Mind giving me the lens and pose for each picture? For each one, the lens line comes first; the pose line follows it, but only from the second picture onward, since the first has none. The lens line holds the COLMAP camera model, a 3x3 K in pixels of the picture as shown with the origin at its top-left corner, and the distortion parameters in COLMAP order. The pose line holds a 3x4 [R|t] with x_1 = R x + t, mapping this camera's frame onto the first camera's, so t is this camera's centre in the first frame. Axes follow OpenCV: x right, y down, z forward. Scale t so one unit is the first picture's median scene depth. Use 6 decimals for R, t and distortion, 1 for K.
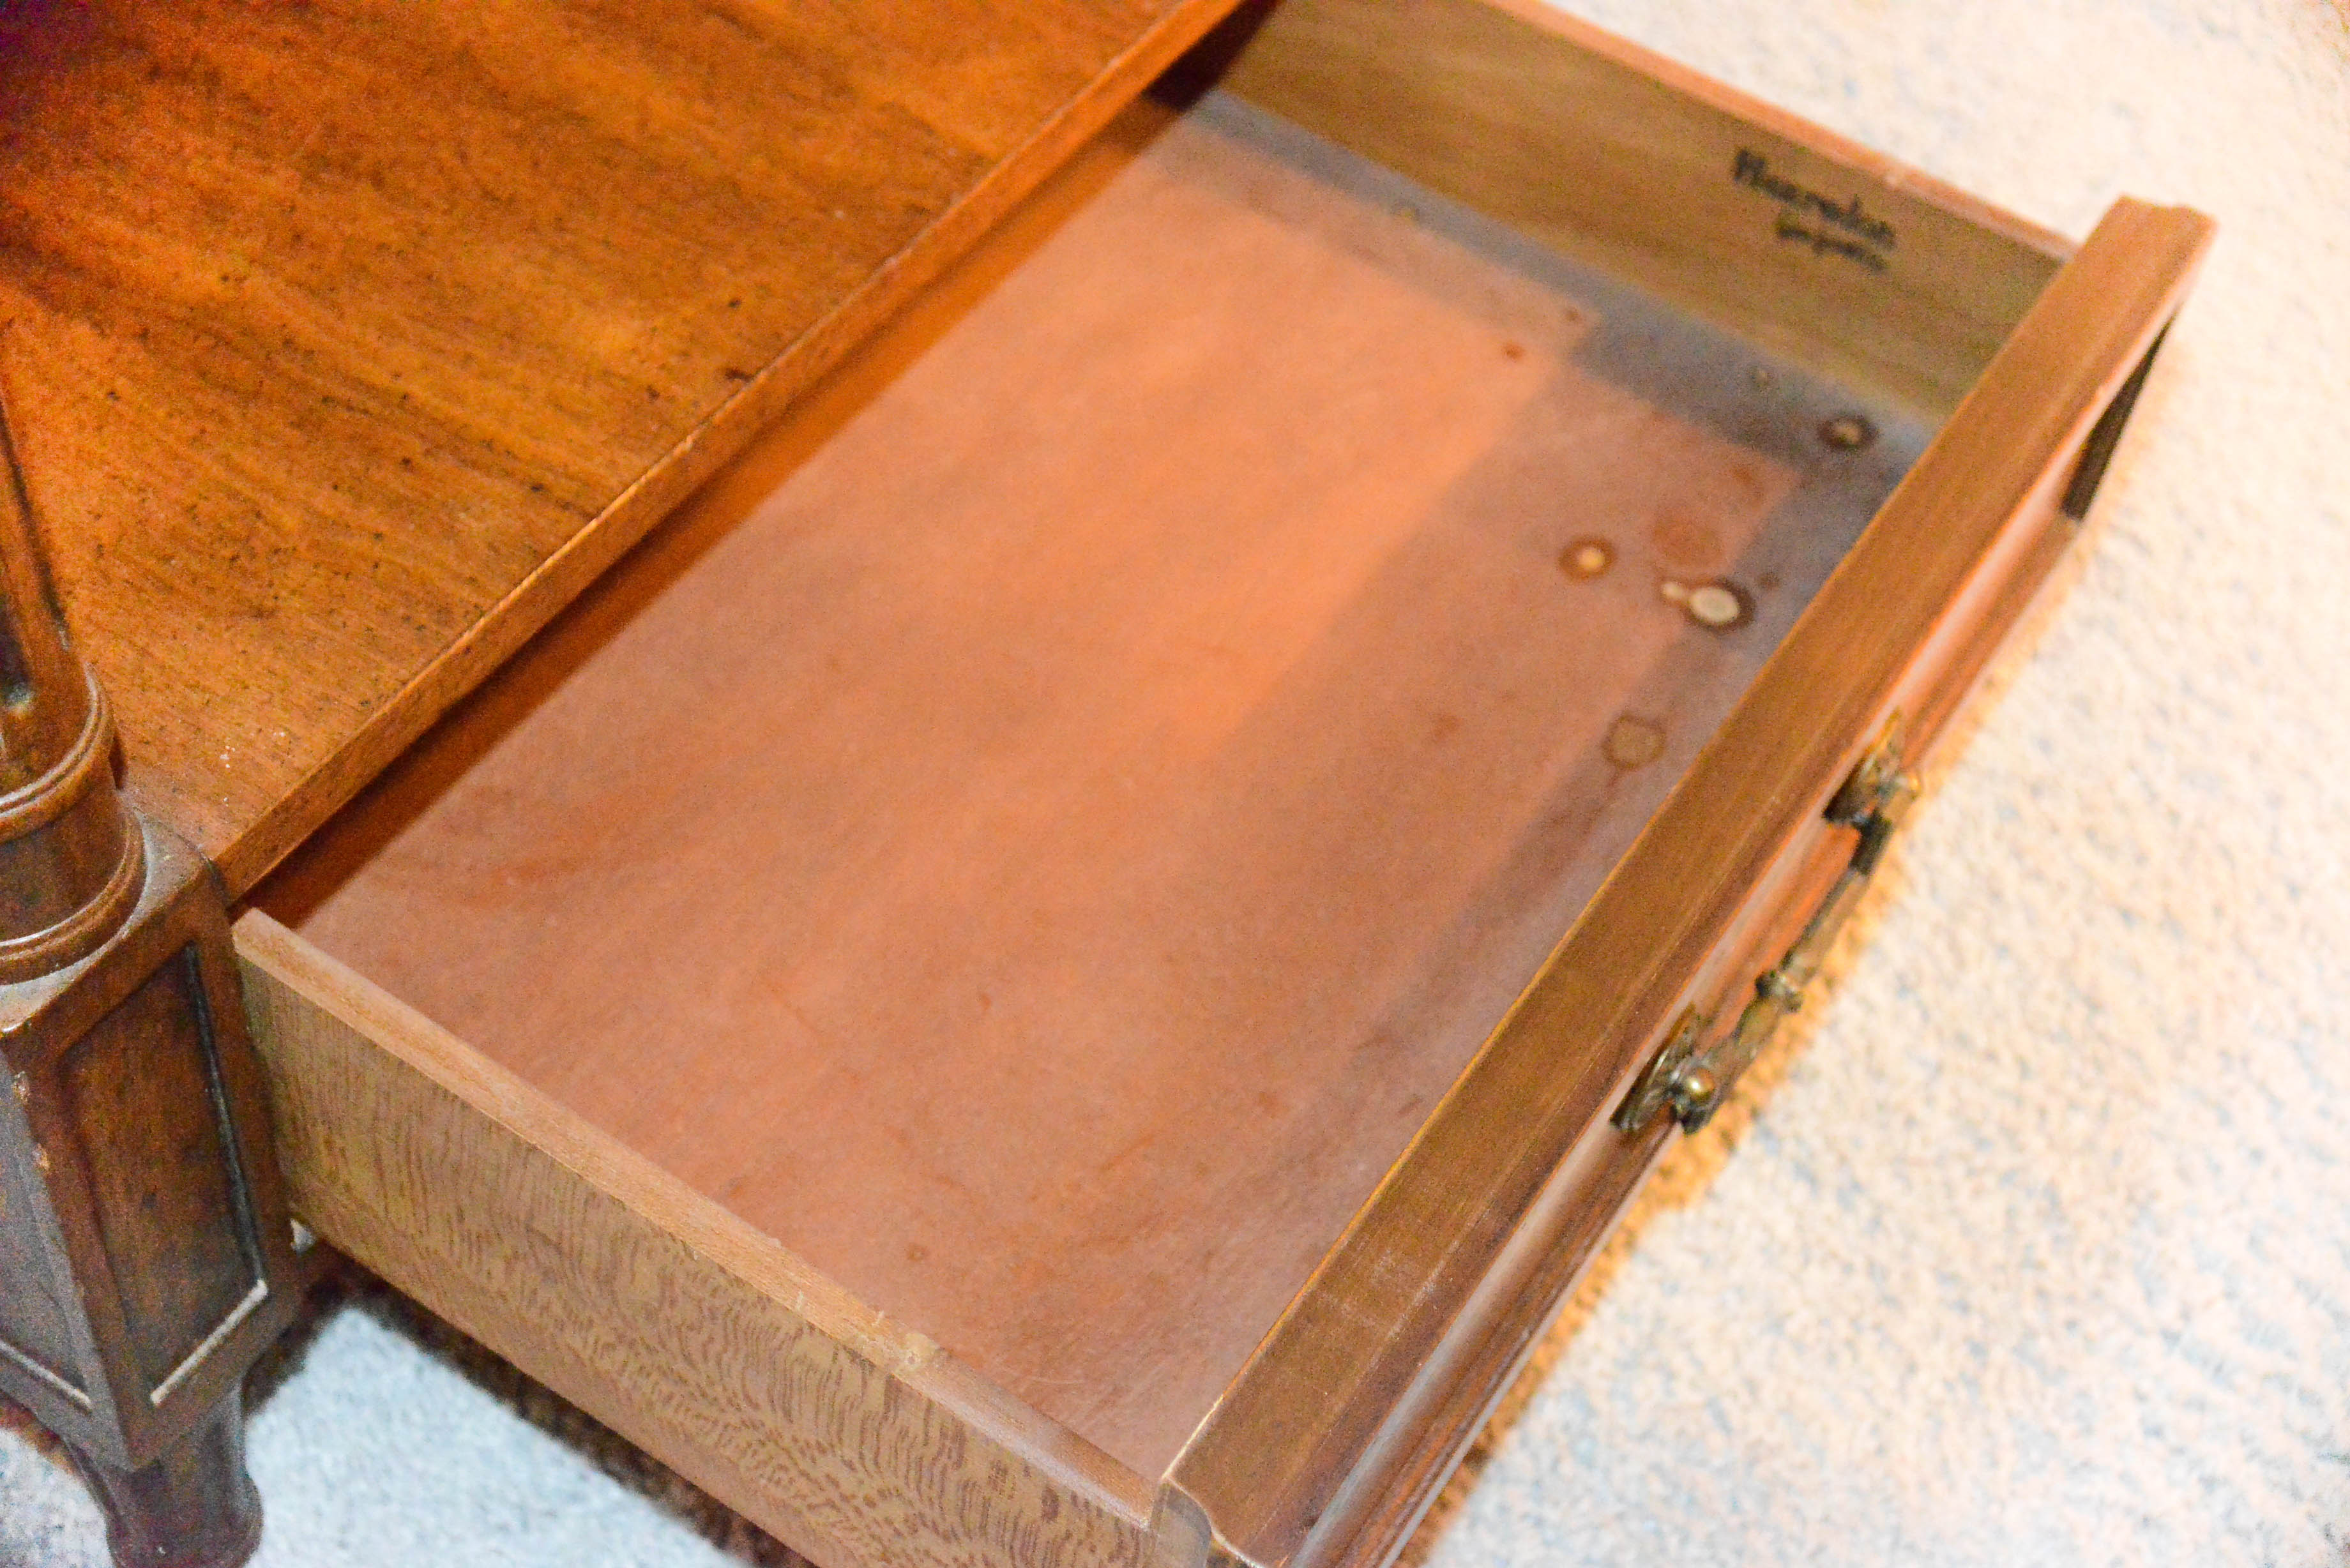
lens RADIAL K [[3388.9, 0, 1172.9], [0, 3388.9, 782.3], [0, 0, 1]] dist [0.040095, 0.000000]
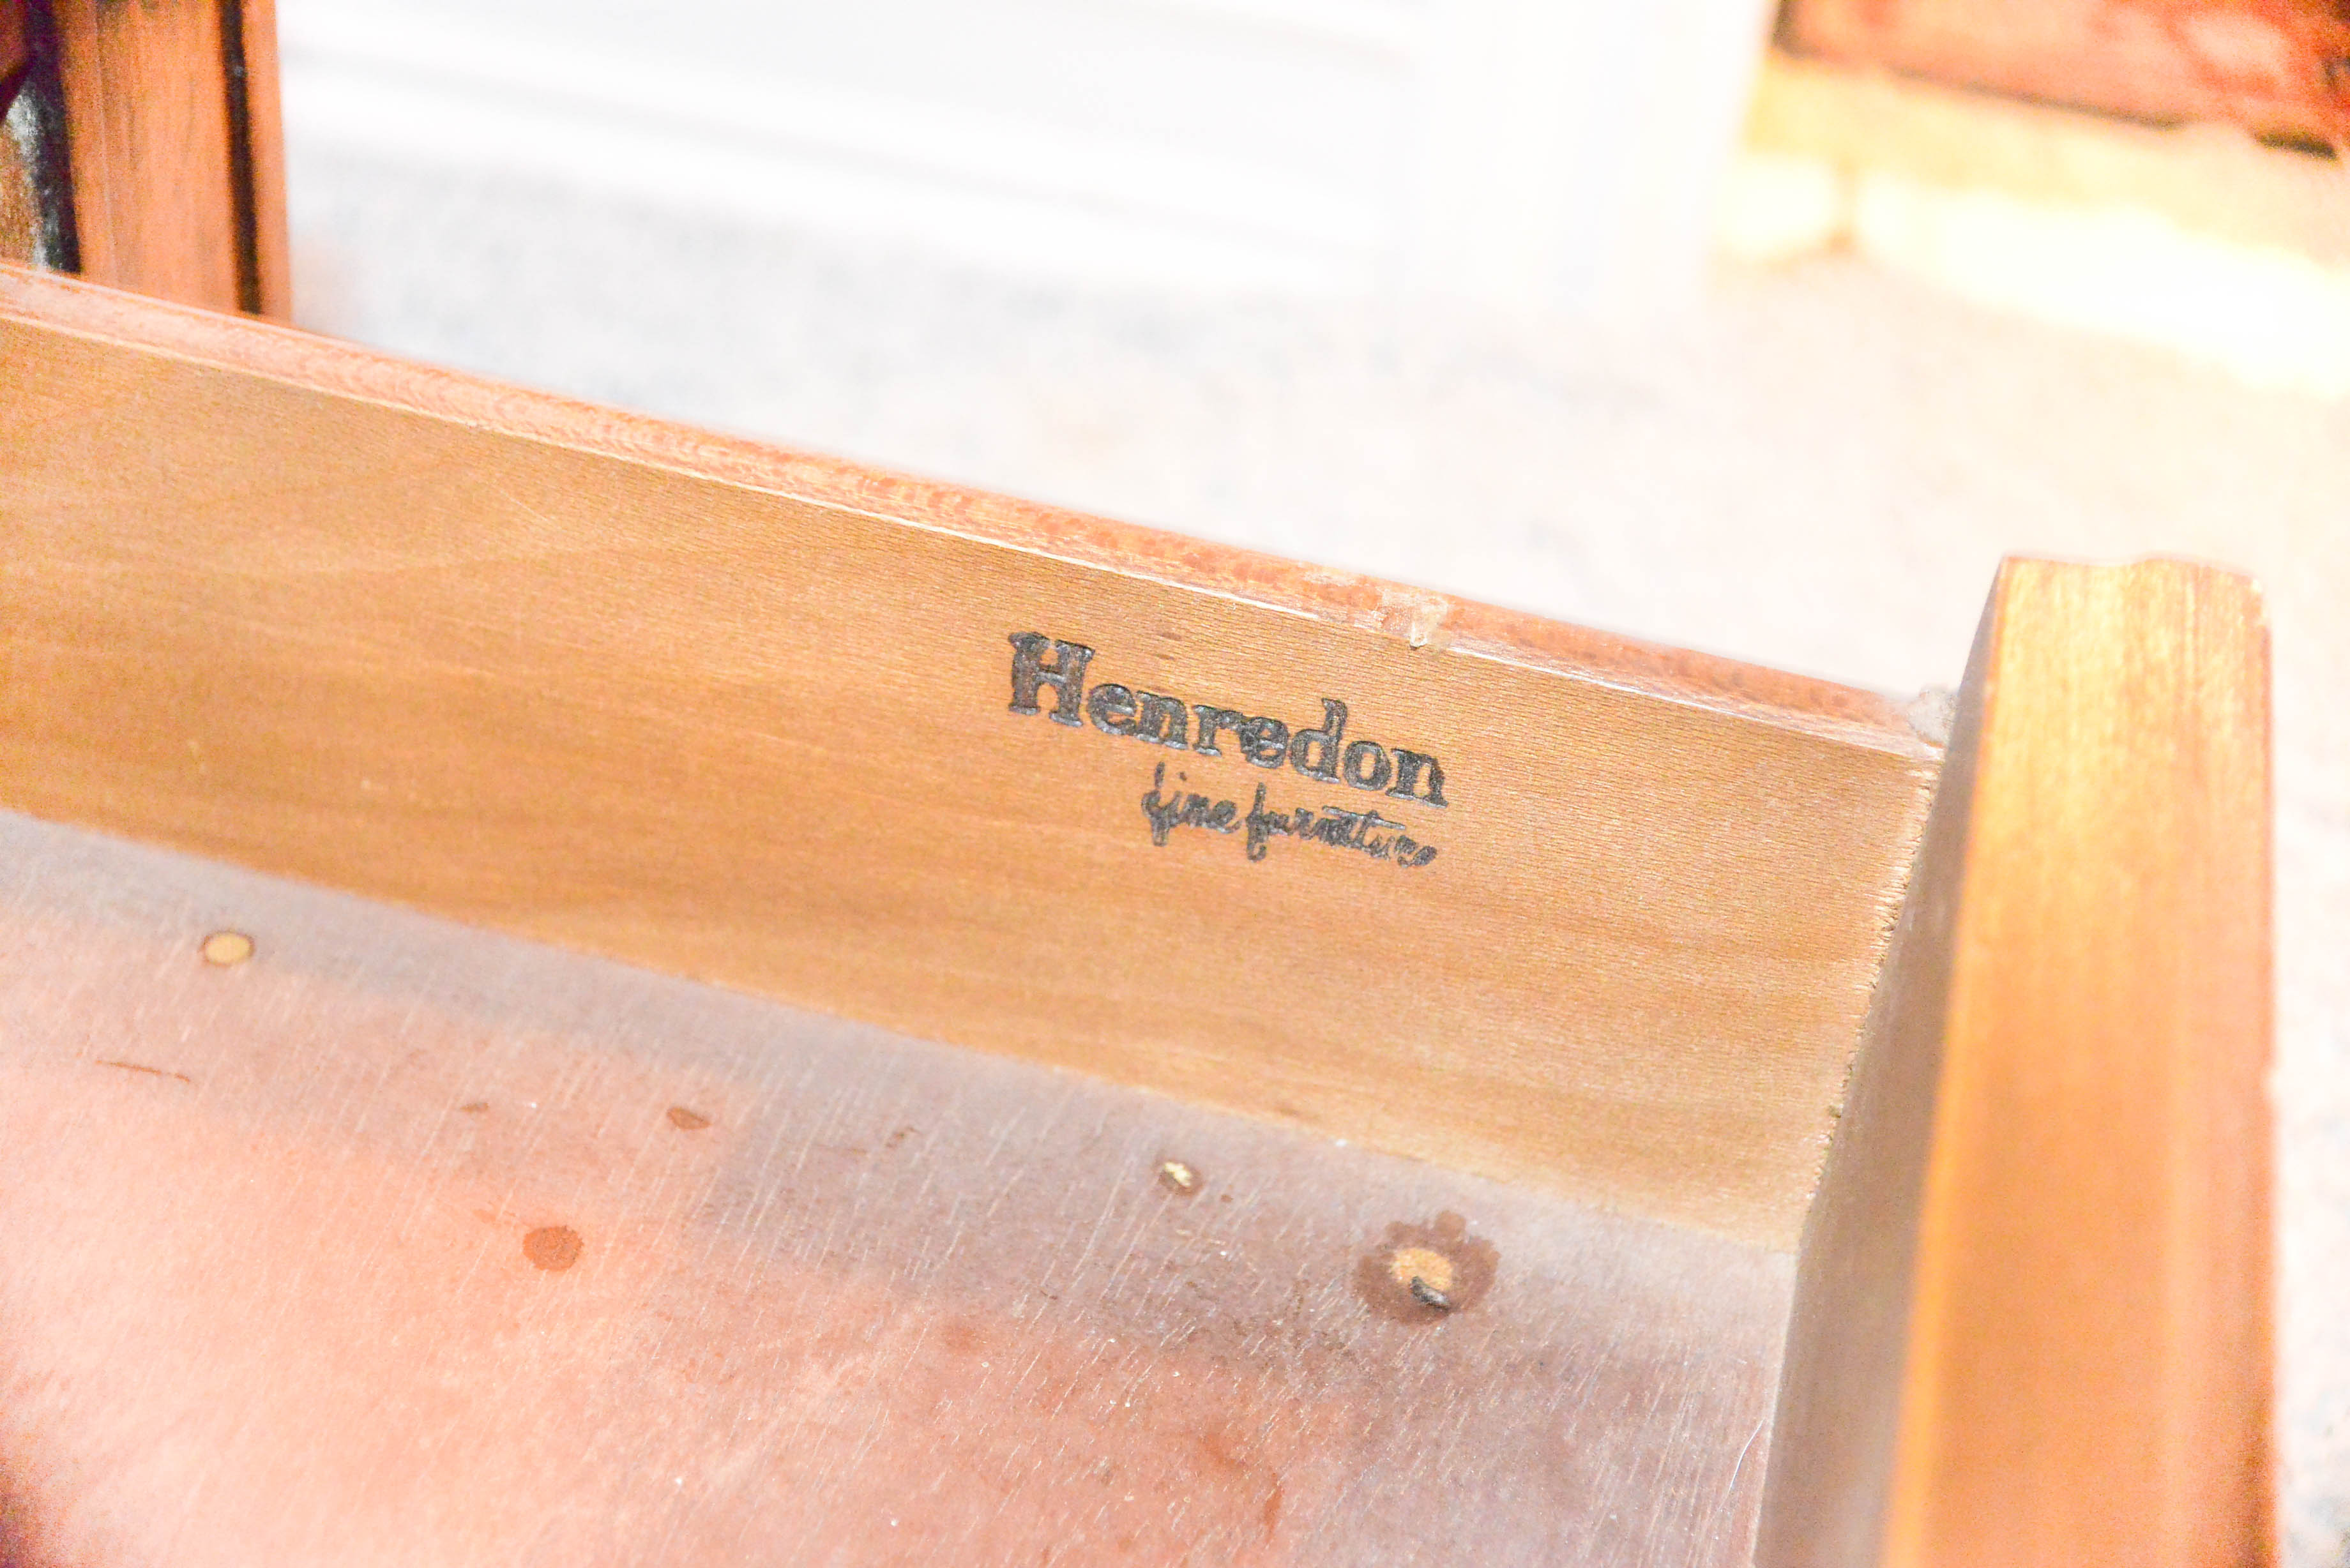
lens RADIAL K [[3757.3, 0, 1172.7], [0, 3757.3, 784.8], [0, 0, 1]] dist [-0.033891, 0.000000]
pose [[0.952867, -0.182058, 0.242691, 0.074997], [0.225428, 0.960227, -0.164762, -0.093175], [-0.203042, 0.211705, 0.956010, 0.580220]]
